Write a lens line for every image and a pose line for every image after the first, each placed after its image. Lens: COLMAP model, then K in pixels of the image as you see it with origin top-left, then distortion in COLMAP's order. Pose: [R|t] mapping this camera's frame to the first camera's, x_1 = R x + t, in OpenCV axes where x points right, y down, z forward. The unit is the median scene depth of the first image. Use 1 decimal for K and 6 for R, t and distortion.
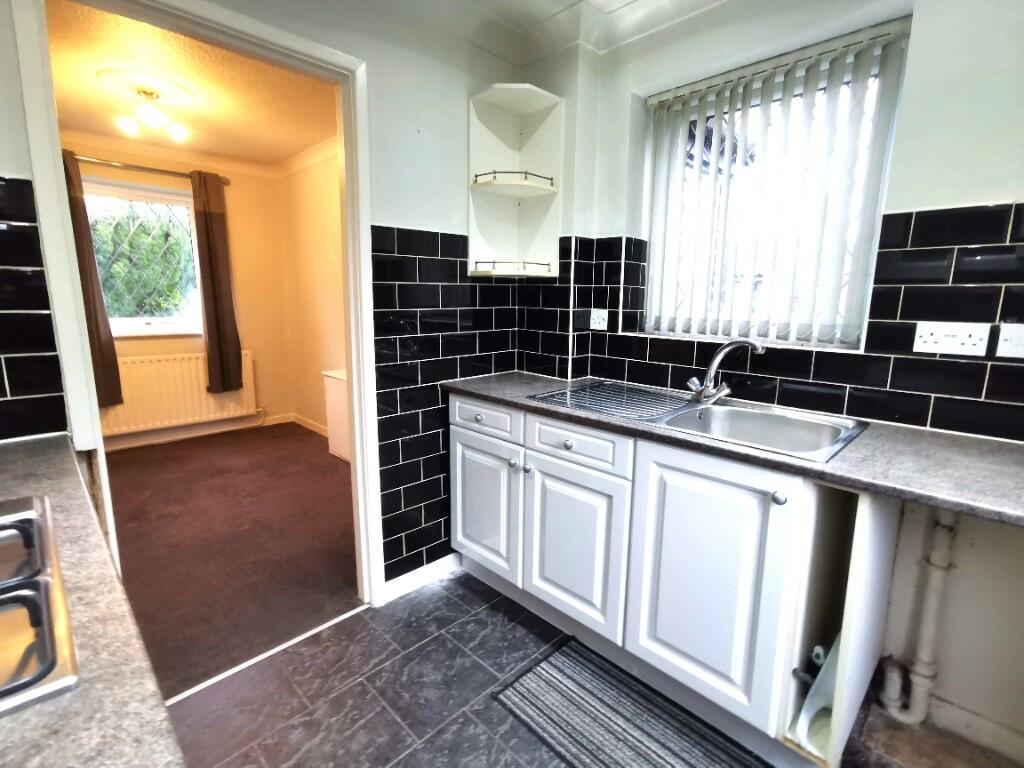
lens RADIAL K [[486.6, 0, 512.0], [0, 486.6, 384.0], [0, 0, 1]] dist [-0.000683, -0.000192]
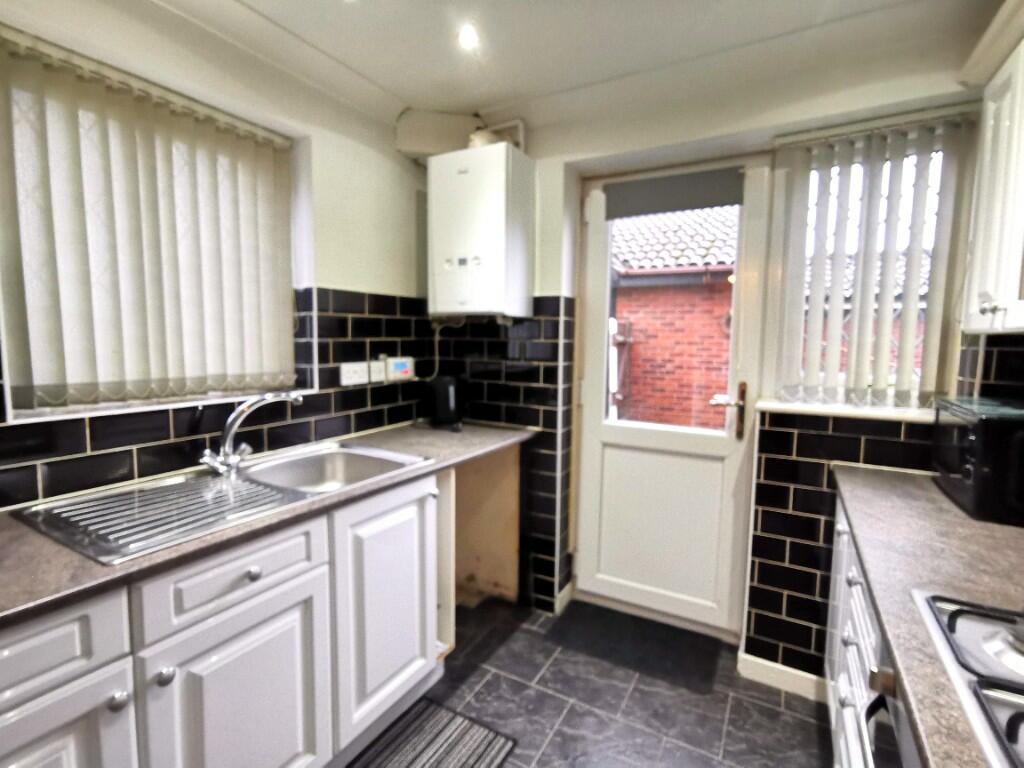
lens RADIAL K [[486.6, 0, 512.0], [0, 486.6, 384.0], [0, 0, 1]] dist [-0.000683, -0.000192]
pose [[-0.262847, -0.106463, 0.958946, -0.649494], [0.152072, 0.976899, 0.150139, -0.198423], [-0.952778, 0.185292, -0.240585, 0.815345]]
